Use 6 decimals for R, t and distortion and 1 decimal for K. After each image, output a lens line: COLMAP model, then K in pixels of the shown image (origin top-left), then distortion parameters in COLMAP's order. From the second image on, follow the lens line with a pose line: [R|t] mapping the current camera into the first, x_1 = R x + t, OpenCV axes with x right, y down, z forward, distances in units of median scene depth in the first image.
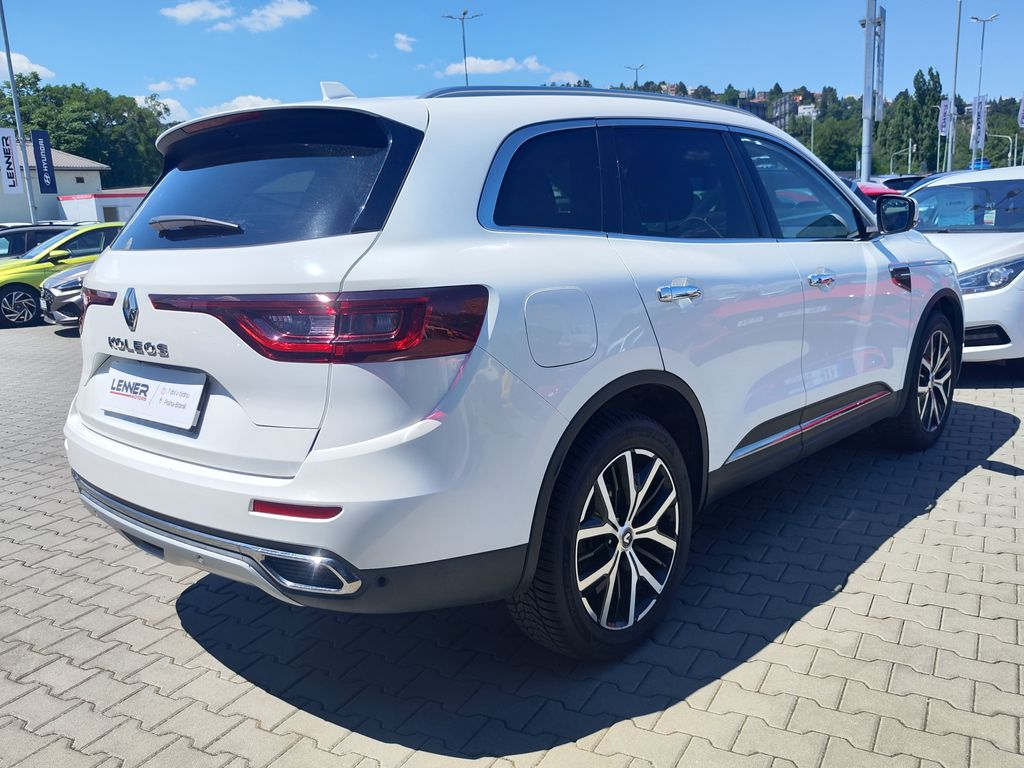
lens RADIAL K [[884.1, 0, 512.0], [0, 884.1, 384.0], [0, 0, 1]] dist [0.006987, 0.006093]
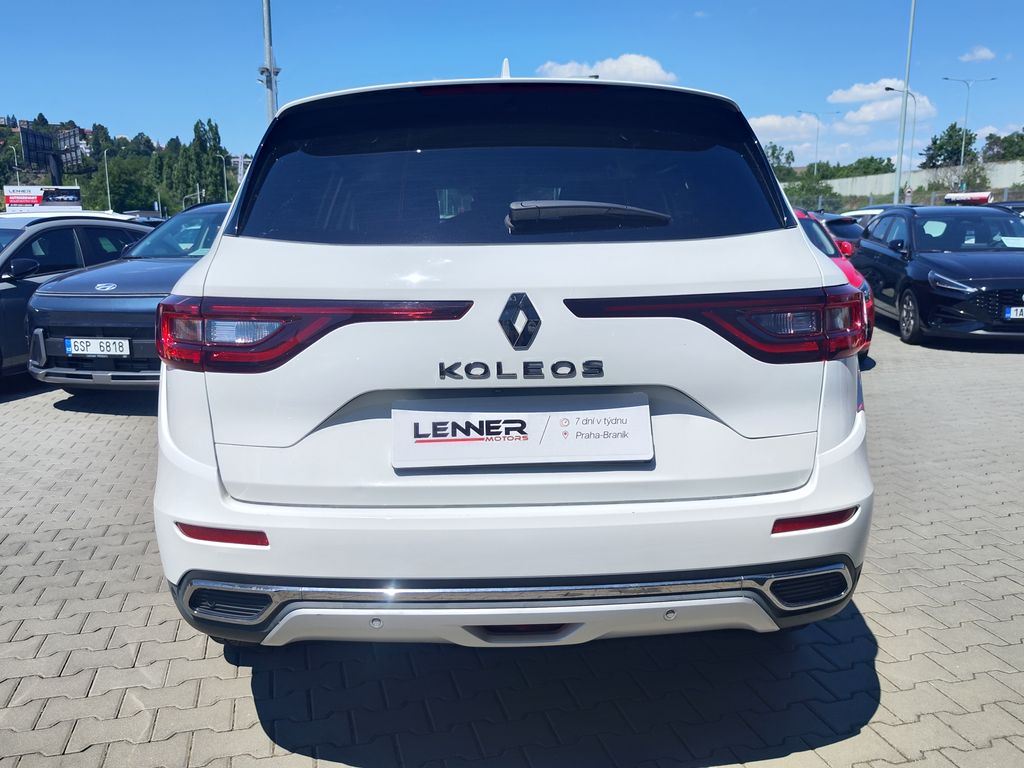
lens RADIAL K [[884.1, 0, 512.0], [0, 884.1, 384.0], [0, 0, 1]] dist [0.006987, 0.006093]
pose [[0.727457, -0.080025, 0.681471, -0.918706], [0.110558, 0.993869, -0.001309, -0.028973], [-0.677188, 0.076294, 0.731844, 0.435608]]
